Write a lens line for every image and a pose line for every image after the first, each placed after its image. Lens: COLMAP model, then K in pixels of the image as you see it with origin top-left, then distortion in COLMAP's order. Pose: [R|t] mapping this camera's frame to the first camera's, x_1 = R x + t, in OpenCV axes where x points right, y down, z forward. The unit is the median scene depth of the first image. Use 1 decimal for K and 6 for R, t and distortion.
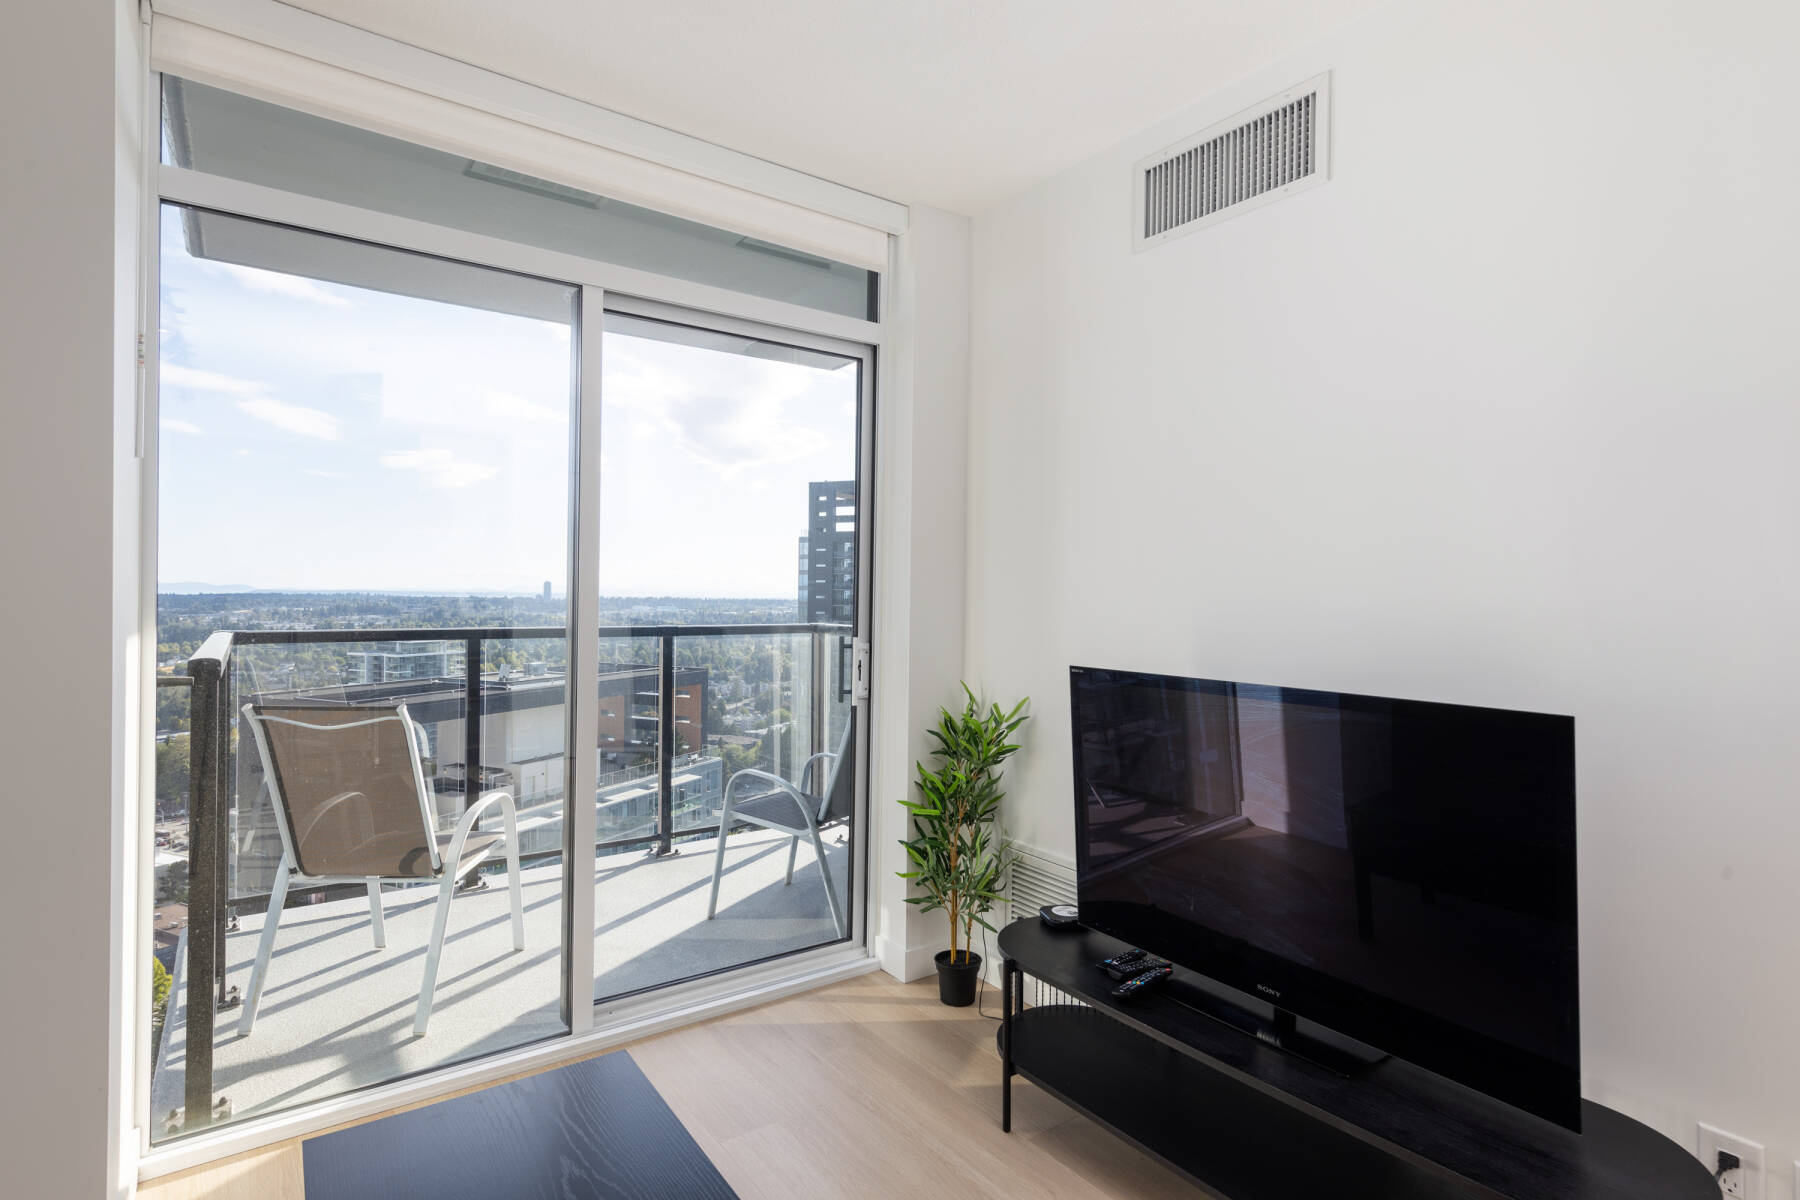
lens RADIAL K [[913.5, 0, 900.0], [0, 913.5, 600.0], [0, 0, 1]] dist [0.007633, 0.000171]
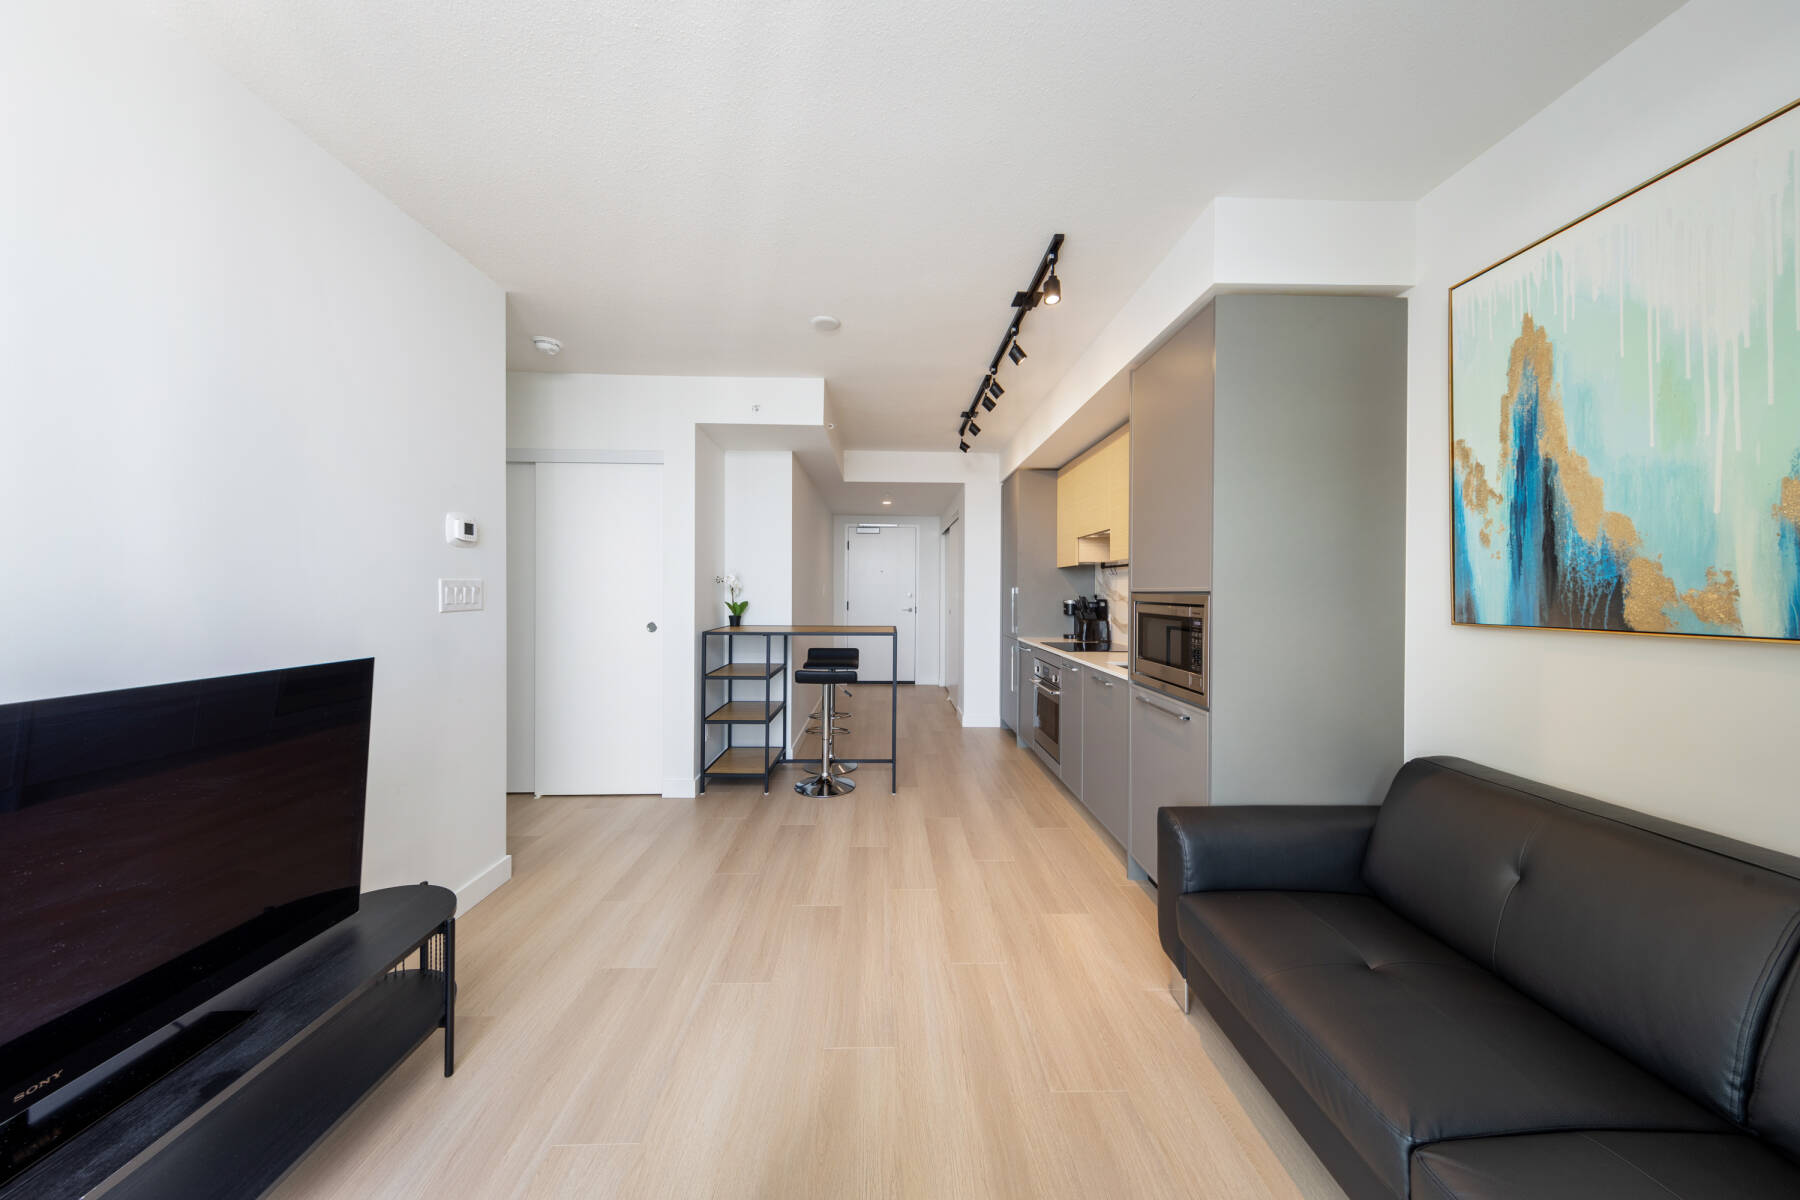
lens RADIAL K [[561.3, 0, 898.7], [0, 561.3, 594.7], [0, 0, 1]] dist [0.006044, -0.000191]
pose [[-0.828287, -0.019071, 0.559979, -0.308853], [-0.009741, 0.999760, 0.019640, -0.007750], [-0.560219, 0.010813, -0.828274, 0.633688]]
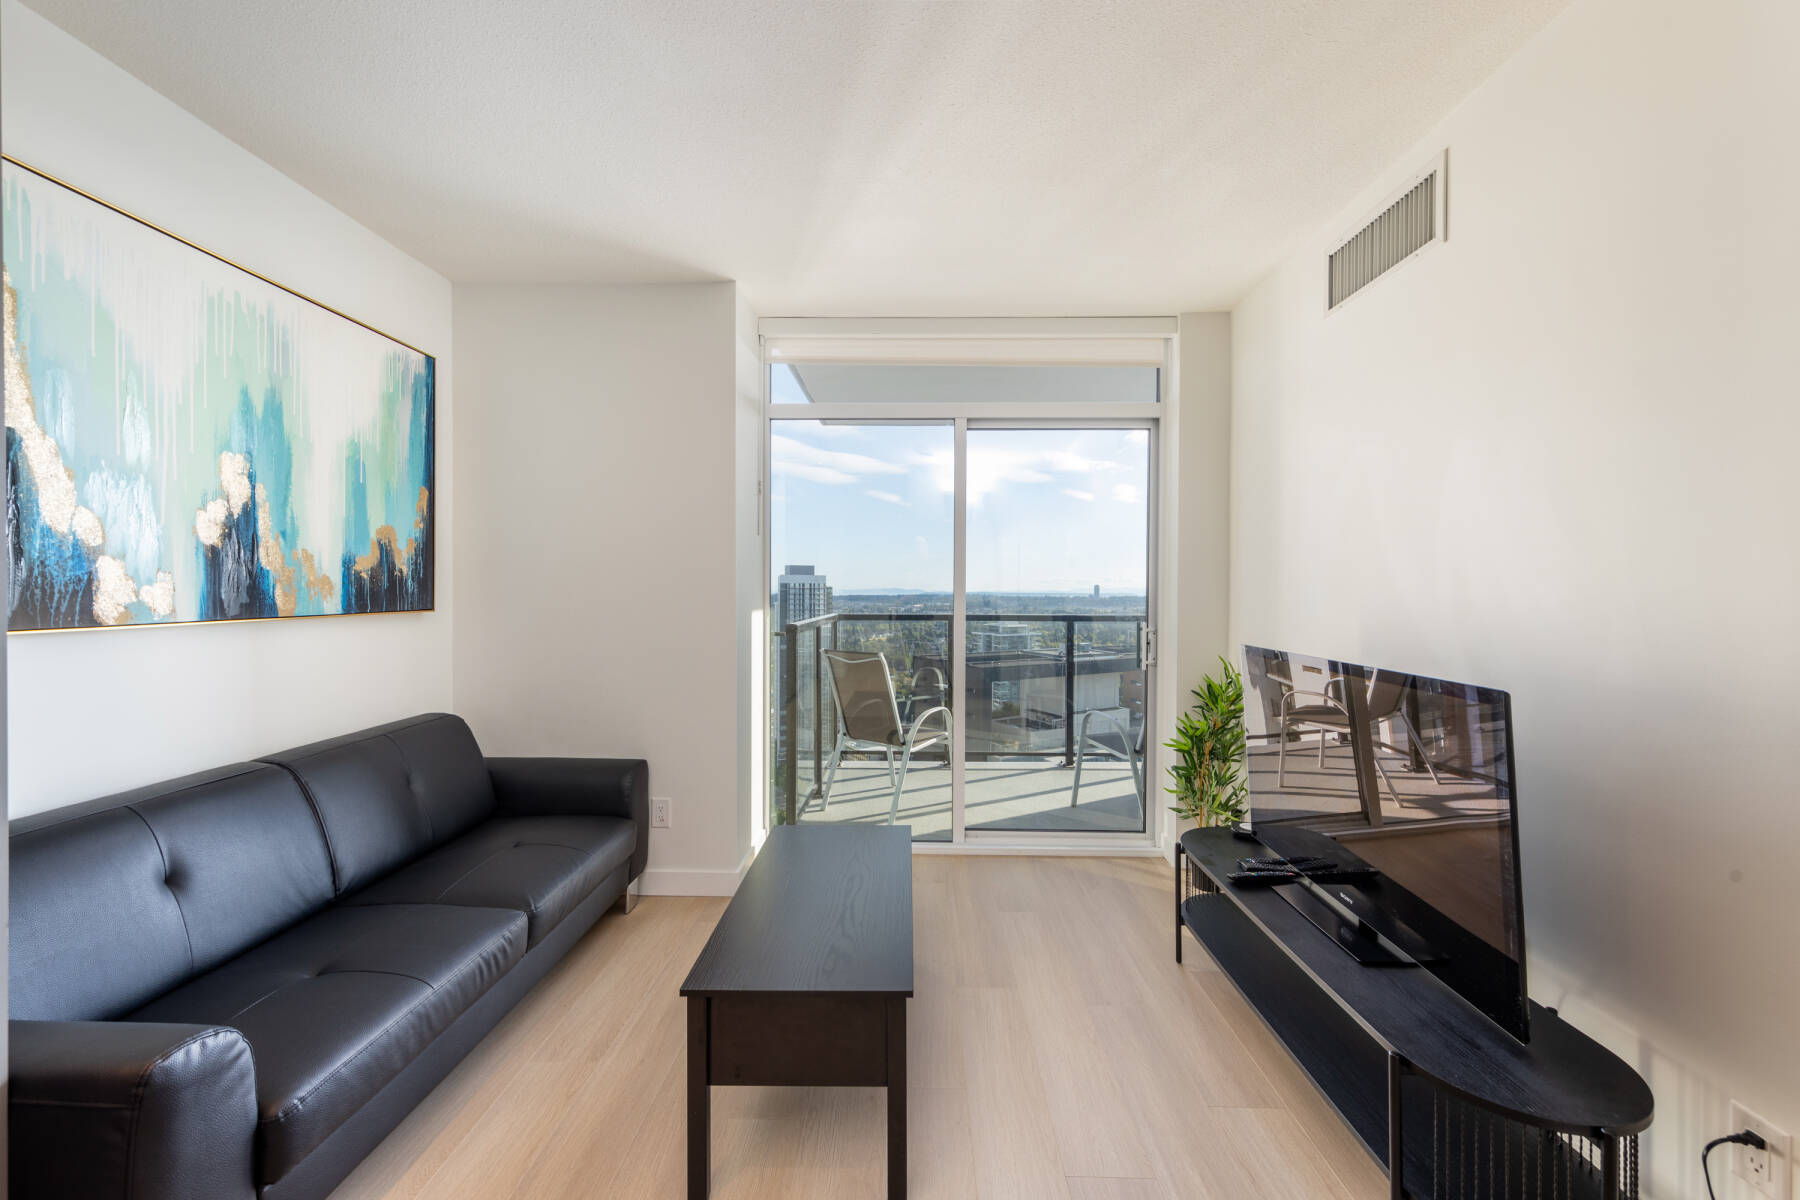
lens RADIAL K [[681.1, 0, 898.3], [0, 681.1, 594.4], [0, 0, 1]] dist [0.008066, -0.000573]
pose [[0.794845, -0.005082, -0.606792, 0.309220], [0.001754, 0.999980, -0.006079, 0.002557], [0.606810, 0.003768, 0.794838, -0.095059]]
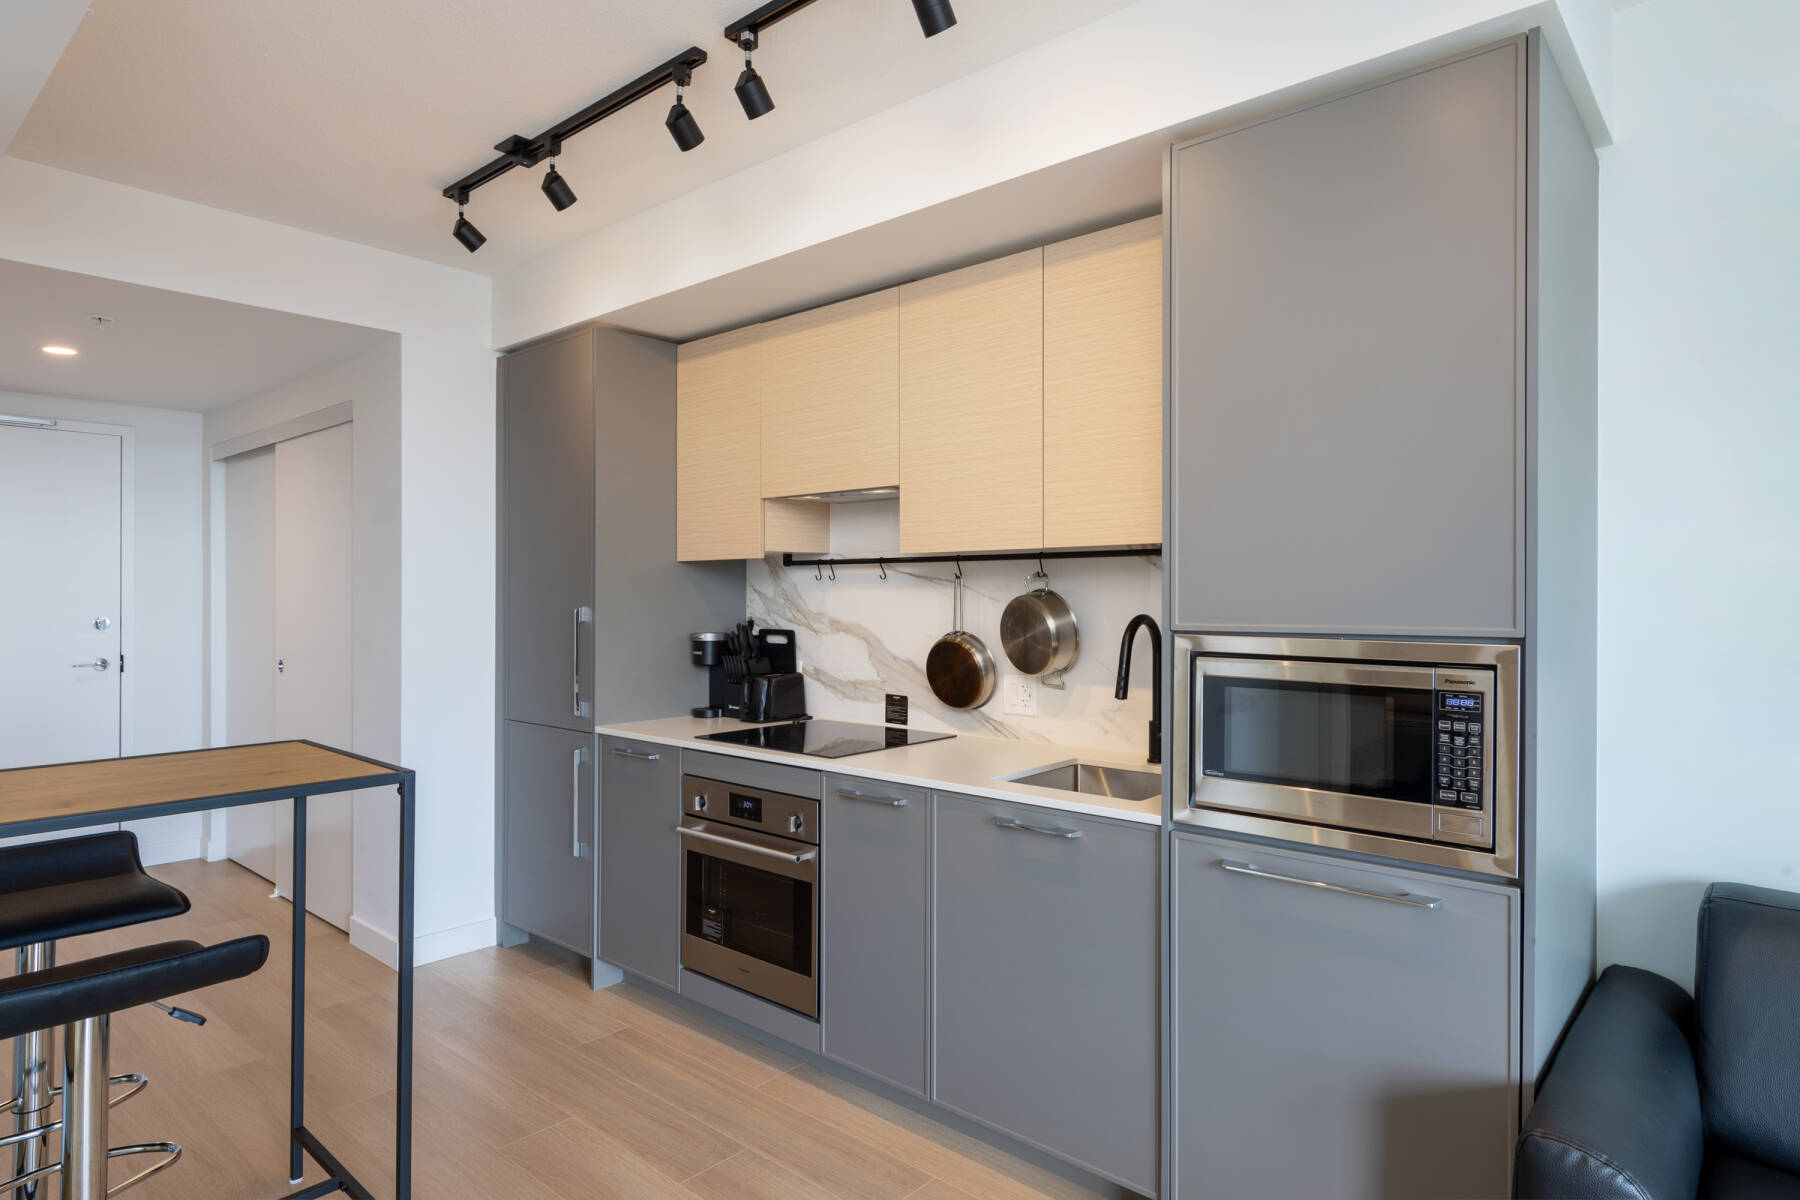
lens RADIAL K [[974.6, 0, 934.1], [0, 974.6, 586.2], [0, 0, 1]] dist [0.004316, -0.000720]
pose [[-0.966994, -0.004150, -0.254766, 0.203616], [-0.004830, 0.999986, 0.002043, -0.029749], [0.254754, 0.003206, -0.967001, 0.340188]]
